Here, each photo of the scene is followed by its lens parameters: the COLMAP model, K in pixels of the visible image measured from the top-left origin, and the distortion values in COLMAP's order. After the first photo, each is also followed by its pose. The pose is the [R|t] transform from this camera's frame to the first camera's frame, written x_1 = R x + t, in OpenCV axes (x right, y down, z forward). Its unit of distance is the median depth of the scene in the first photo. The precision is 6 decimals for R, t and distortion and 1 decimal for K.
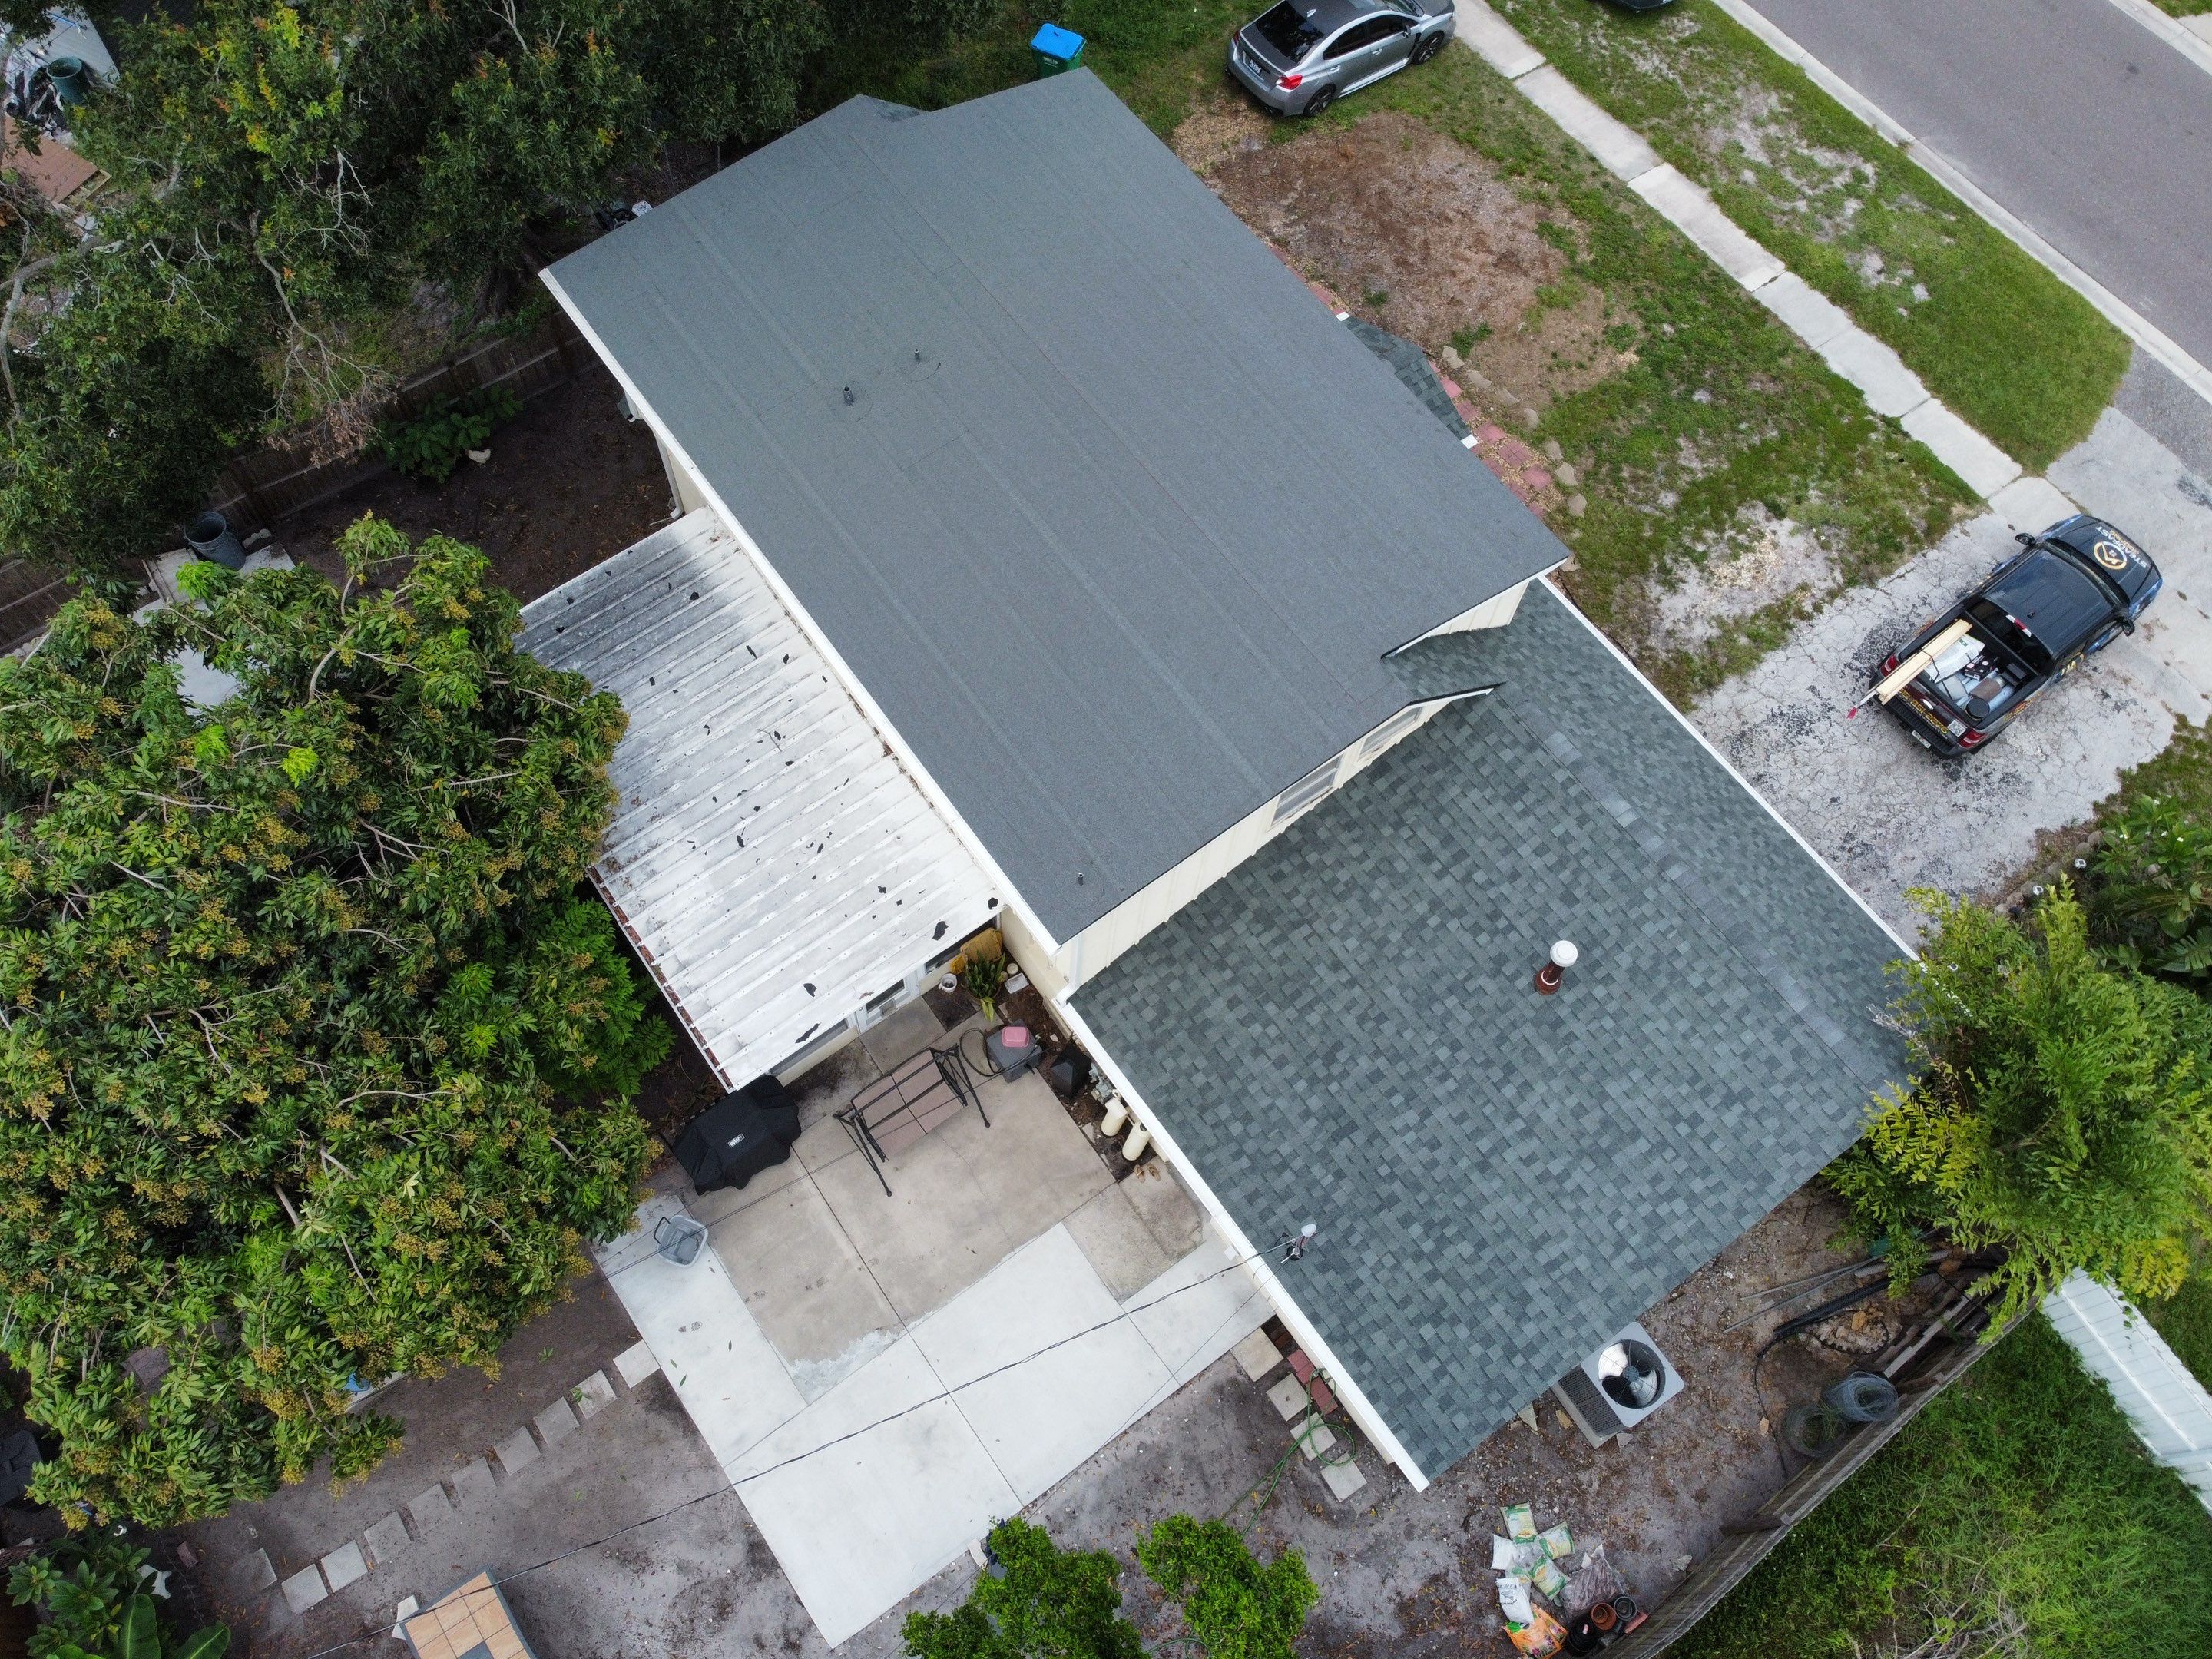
lens RADIAL K [[1681.9, 0, 1079.6], [0, 1681.9, 797.5], [0, 0, 1]] dist [0.008314, -0.020840]
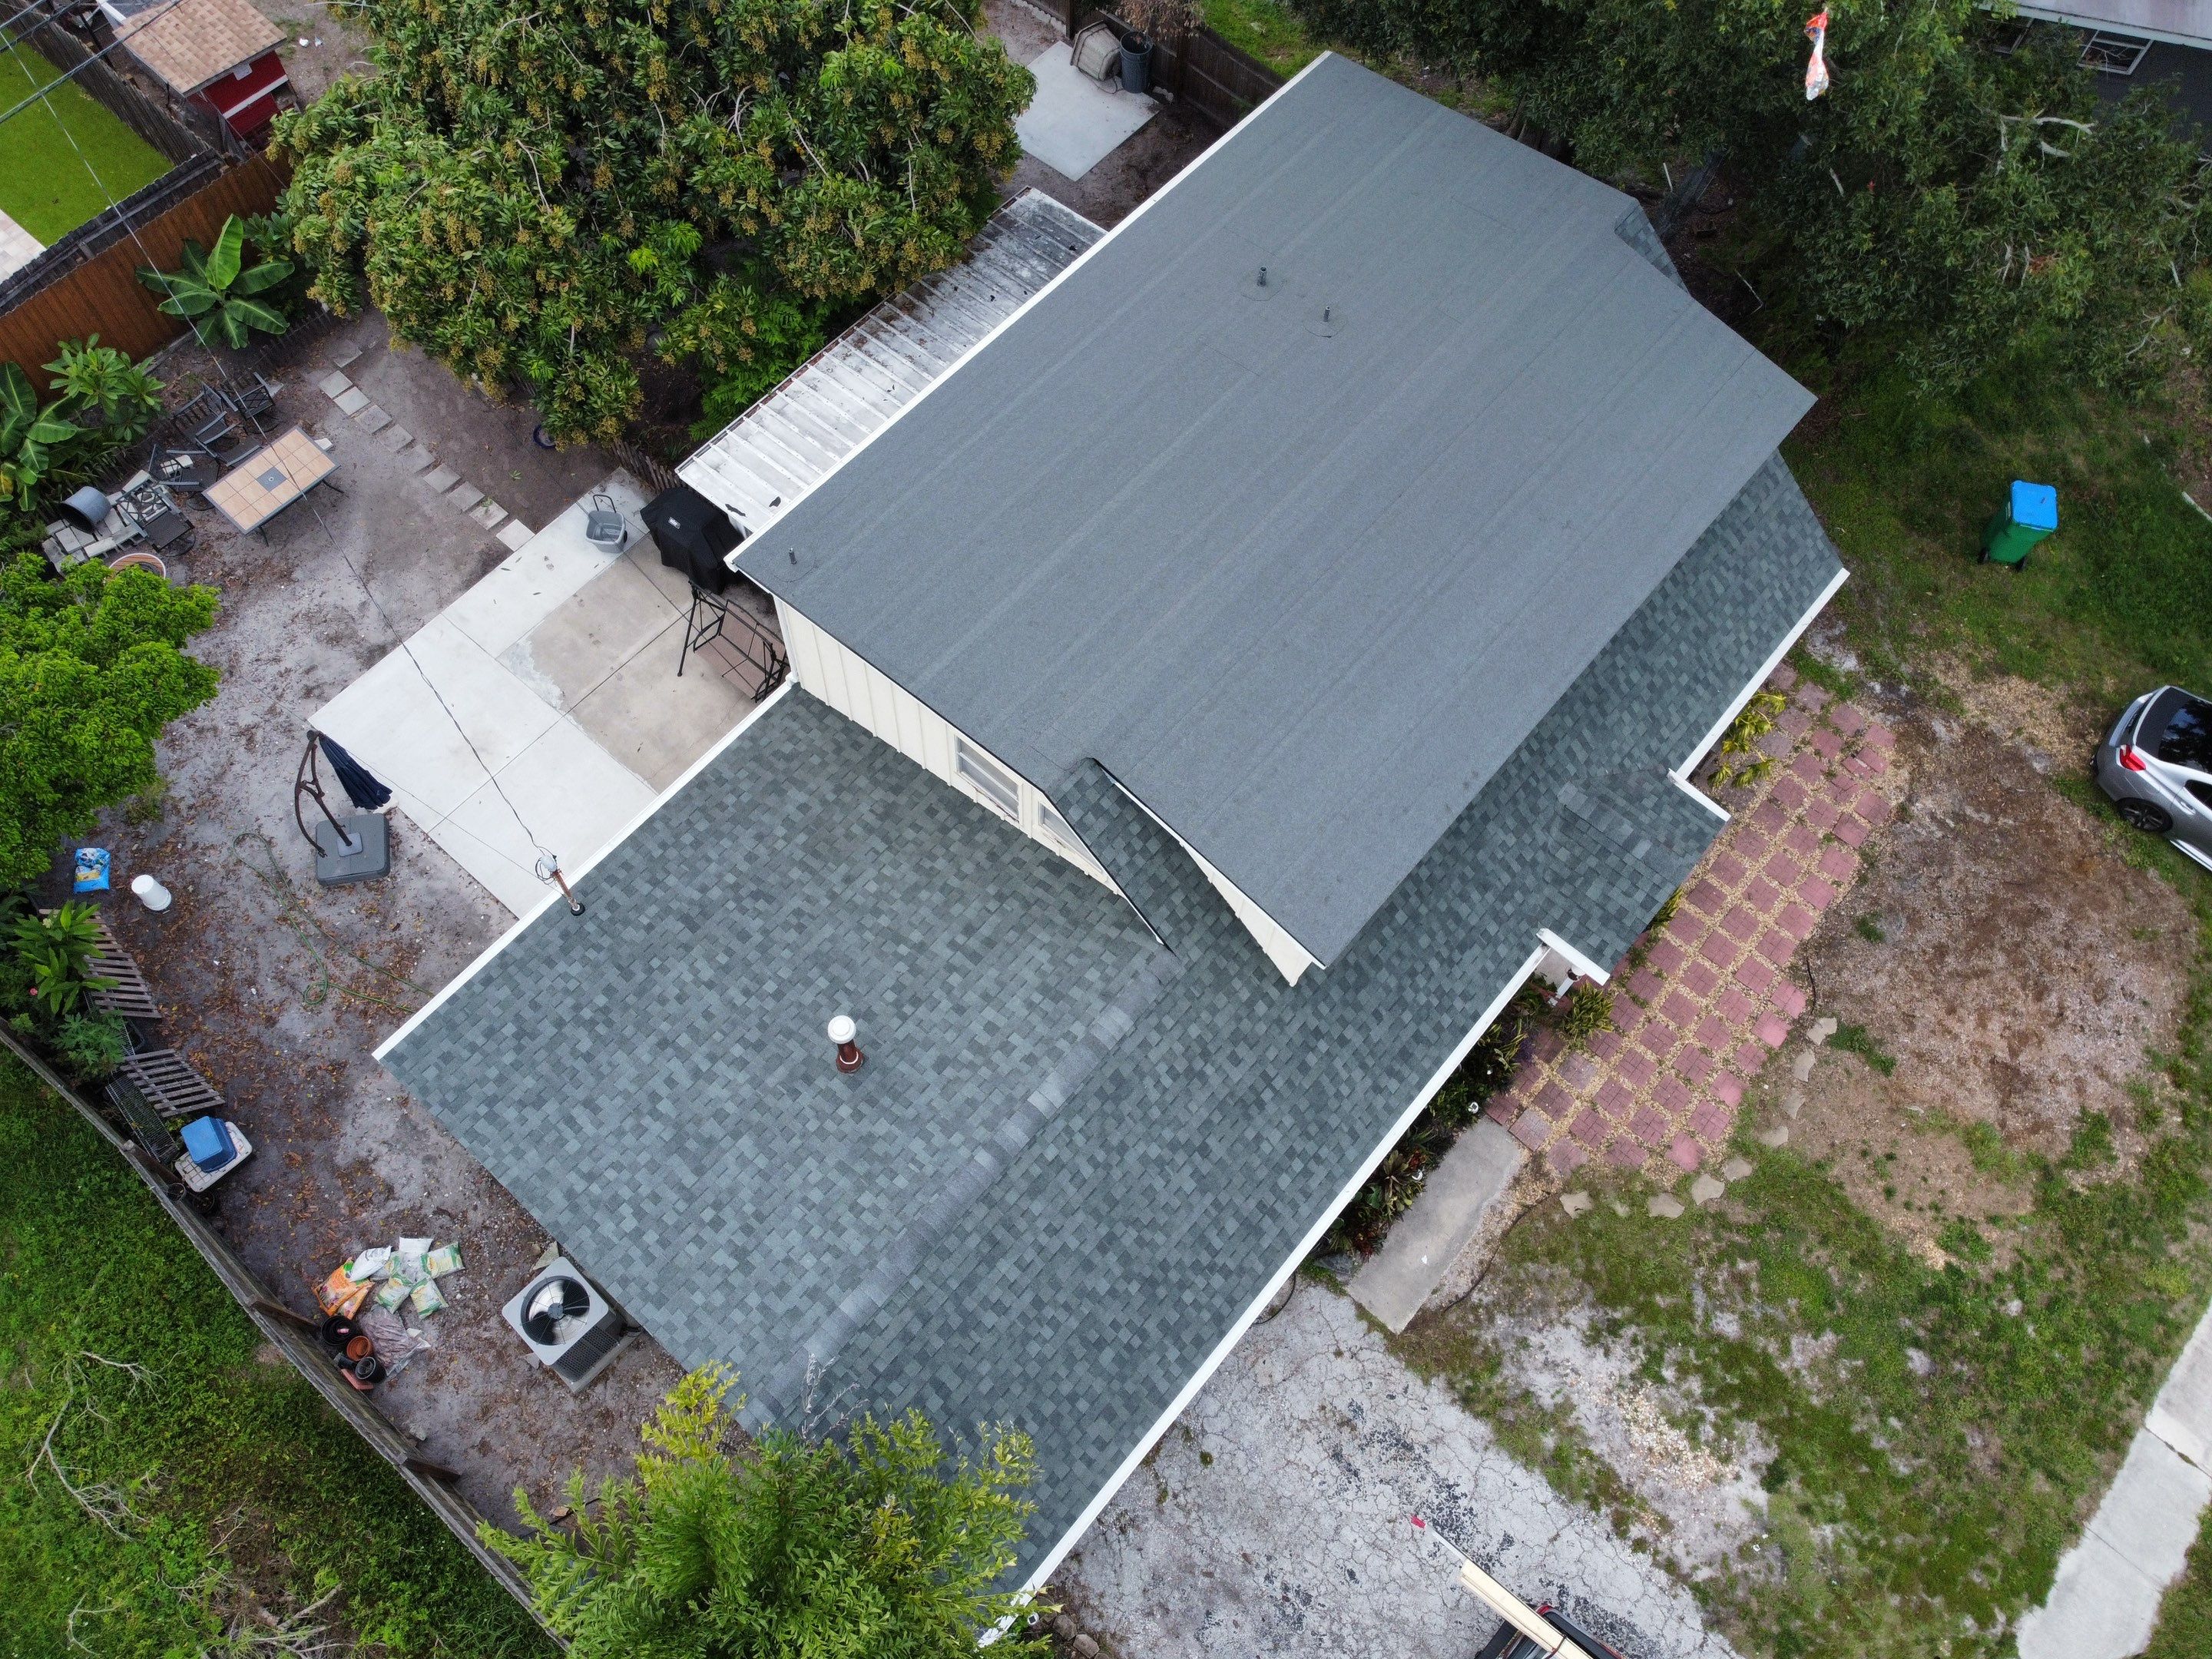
lens RADIAL K [[1681.9, 0, 1085.0], [0, 1681.9, 806.8], [0, 0, 1]] dist [0.008314, -0.020840]
pose [[0.231756, 0.857490, -0.459348, 0.479581], [-0.878681, 0.387137, 0.279366, -0.250935], [0.417384, 0.338875, 0.843181, 0.166296]]
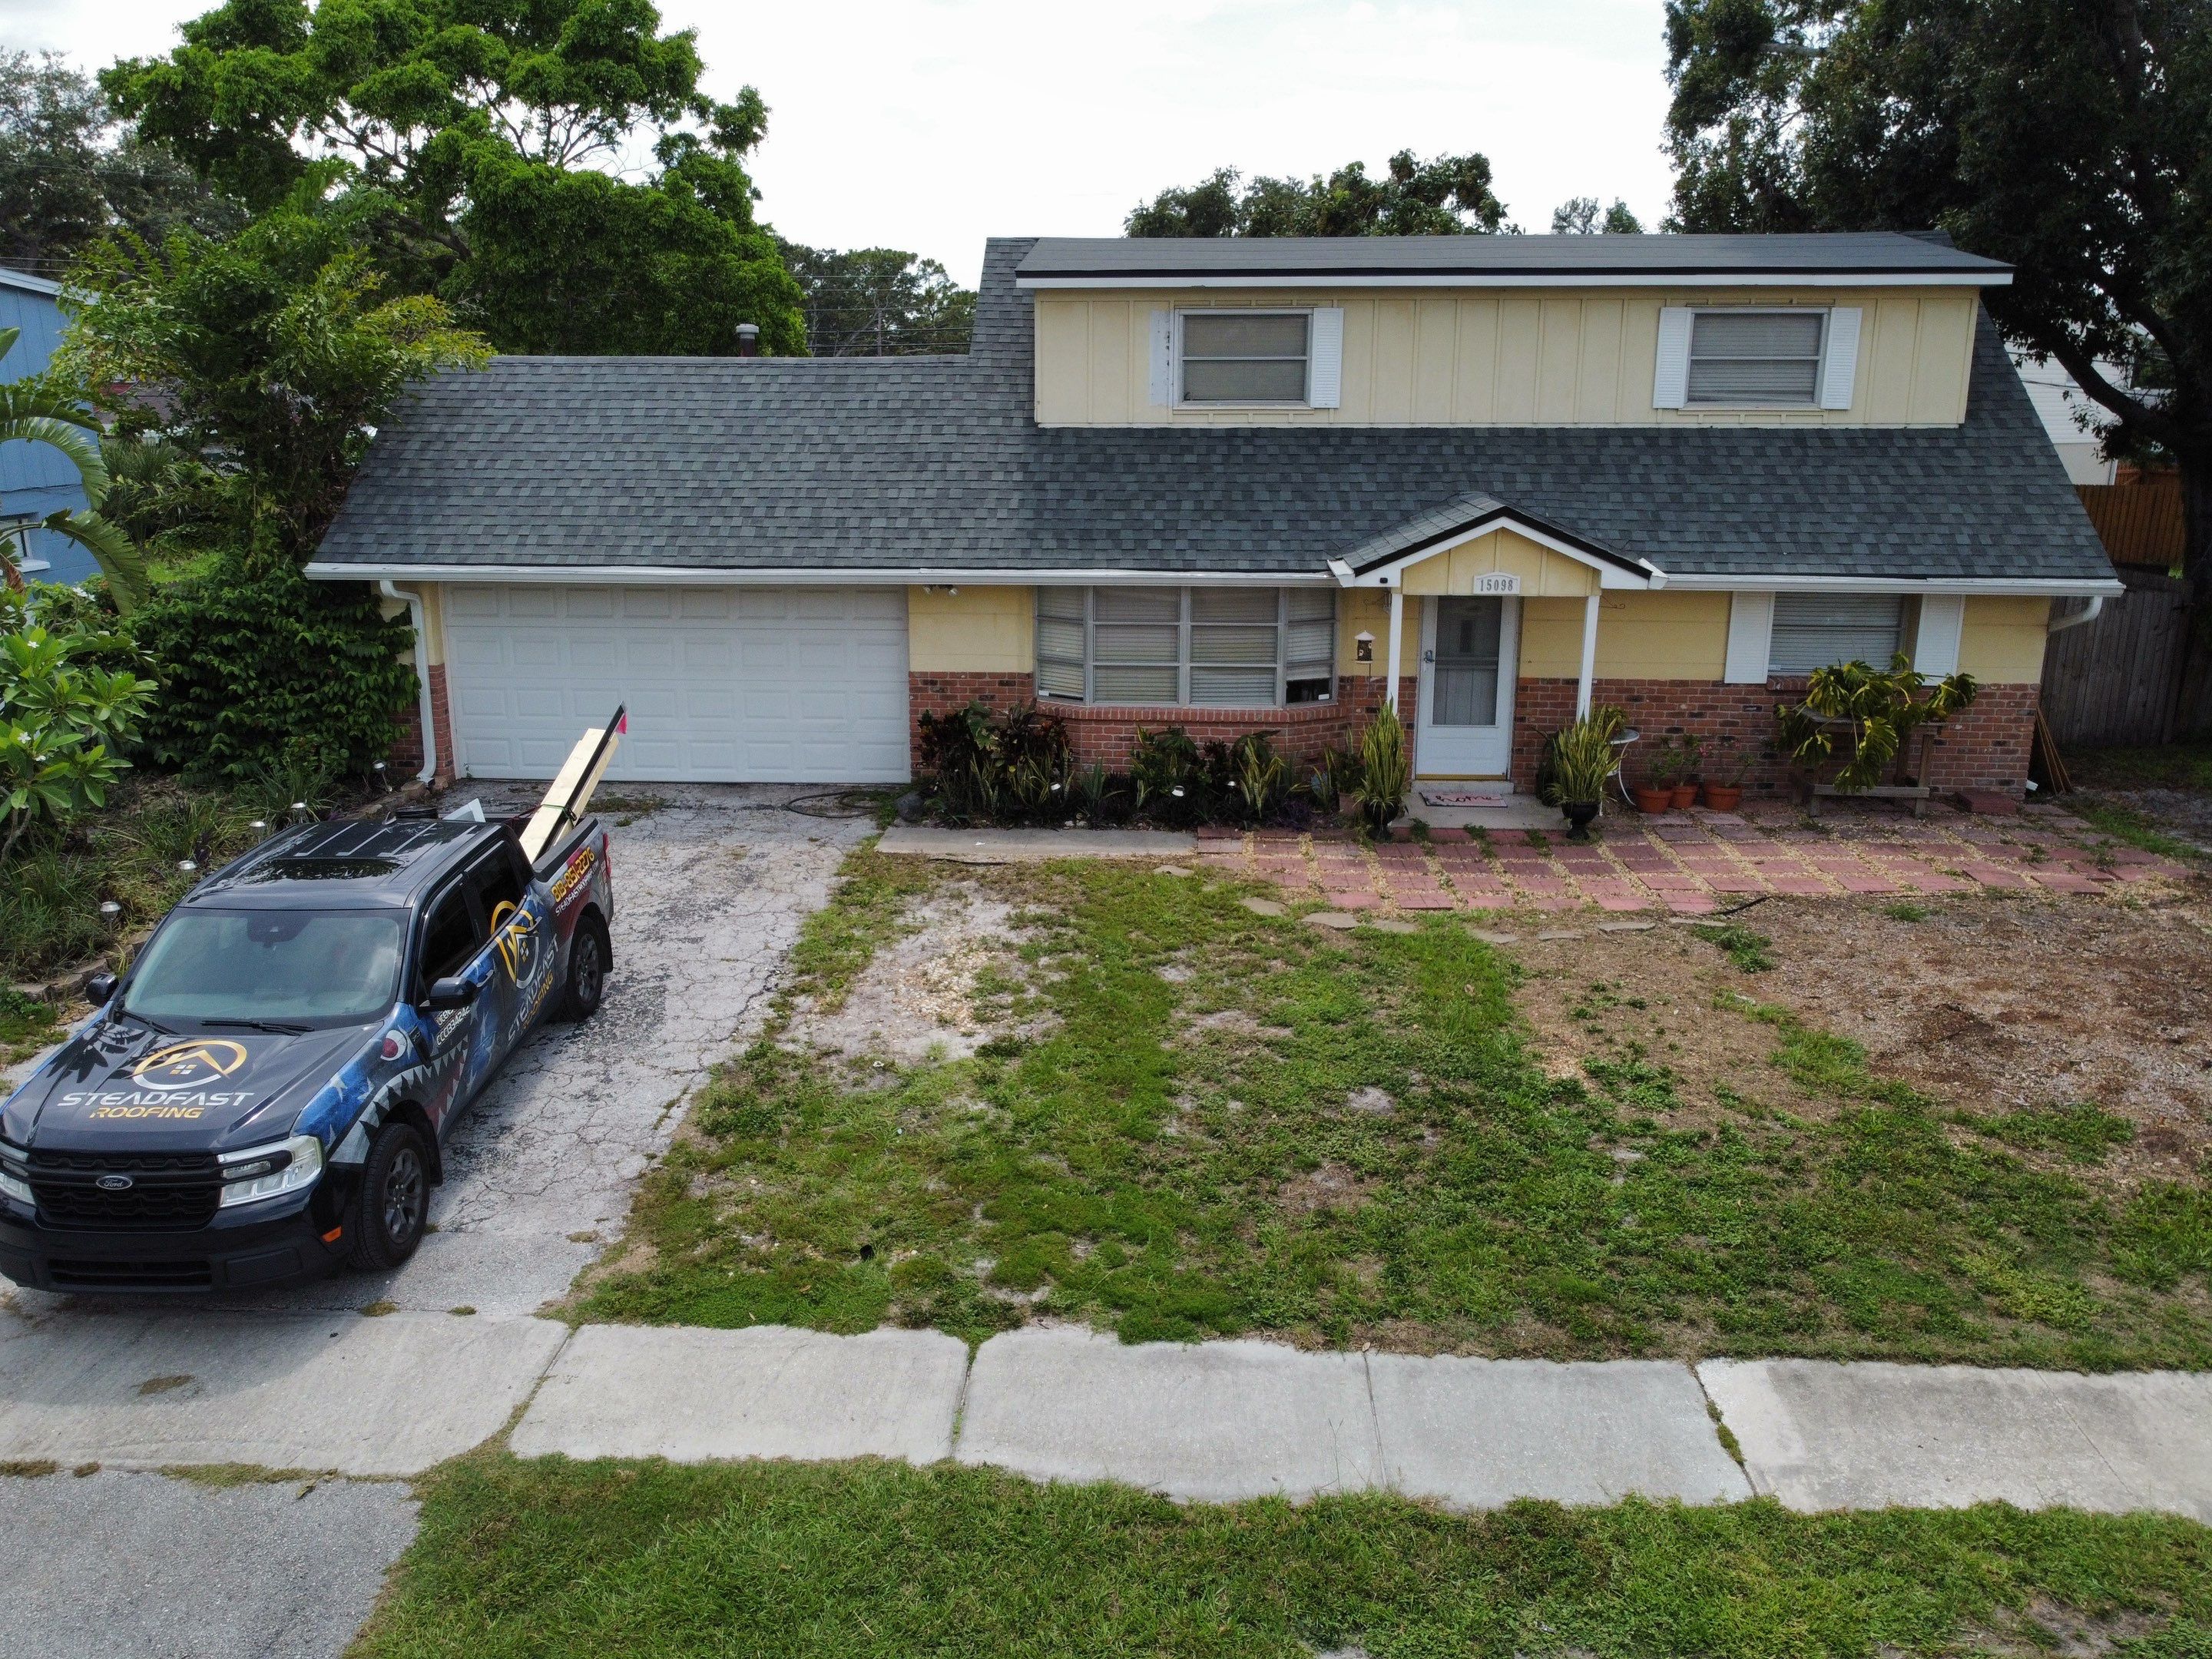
lens RADIAL K [[1678.5, 0, 1078.4], [0, 1678.5, 797.6], [0, 0, 1]] dist [-0.001554, 0.001702]
pose [[-0.632743, 0.148821, -0.759927, 0.786916], [-0.702061, 0.303808, 0.644058, -0.521365], [0.326721, 0.941038, -0.087751, 1.095586]]
